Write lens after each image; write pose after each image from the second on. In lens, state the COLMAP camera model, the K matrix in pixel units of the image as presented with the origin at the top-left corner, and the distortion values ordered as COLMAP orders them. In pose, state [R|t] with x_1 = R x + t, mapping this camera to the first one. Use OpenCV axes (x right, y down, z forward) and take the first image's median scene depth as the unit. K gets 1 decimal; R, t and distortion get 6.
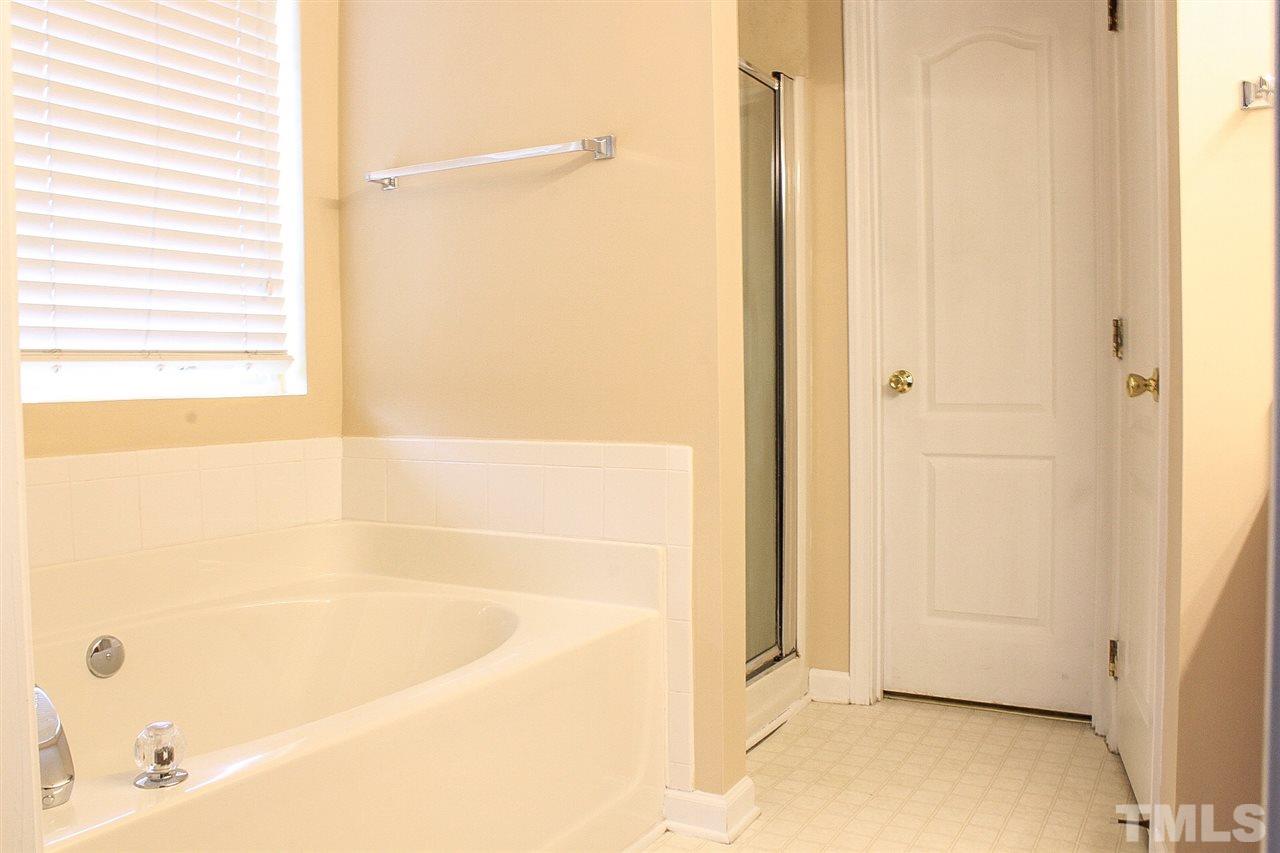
lens RADIAL K [[1071.6, 0, 640.0], [0, 1071.6, 426.5], [0, 0, 1]] dist [-0.154045, 0.117600]
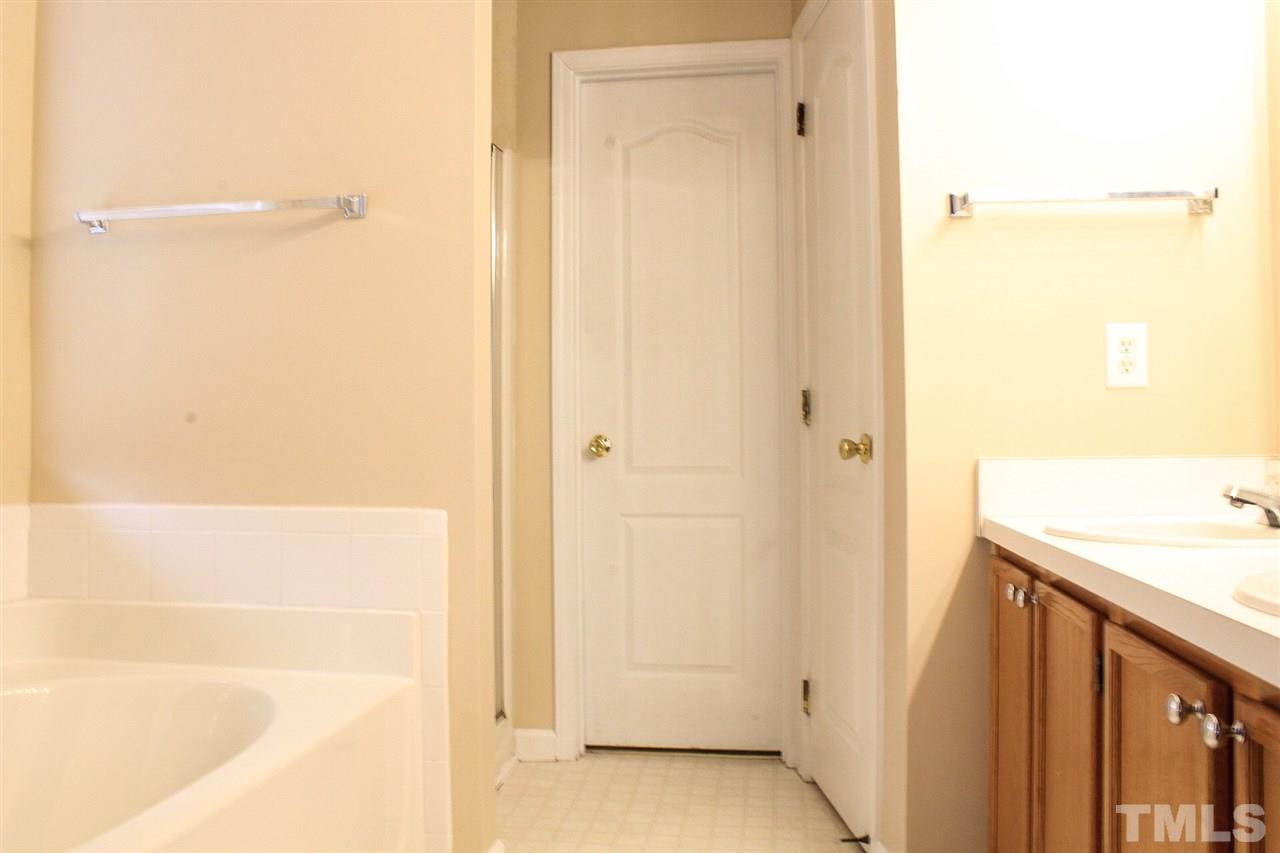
lens RADIAL K [[1071.6, 0, 640.0], [0, 1071.6, 426.5], [0, 0, 1]] dist [-0.154045, 0.117600]
pose [[0.926939, 0.010970, 0.375052, -0.130968], [0.011493, 0.998273, -0.057604, -0.000106], [-0.375036, 0.057706, 0.925212, 0.008980]]
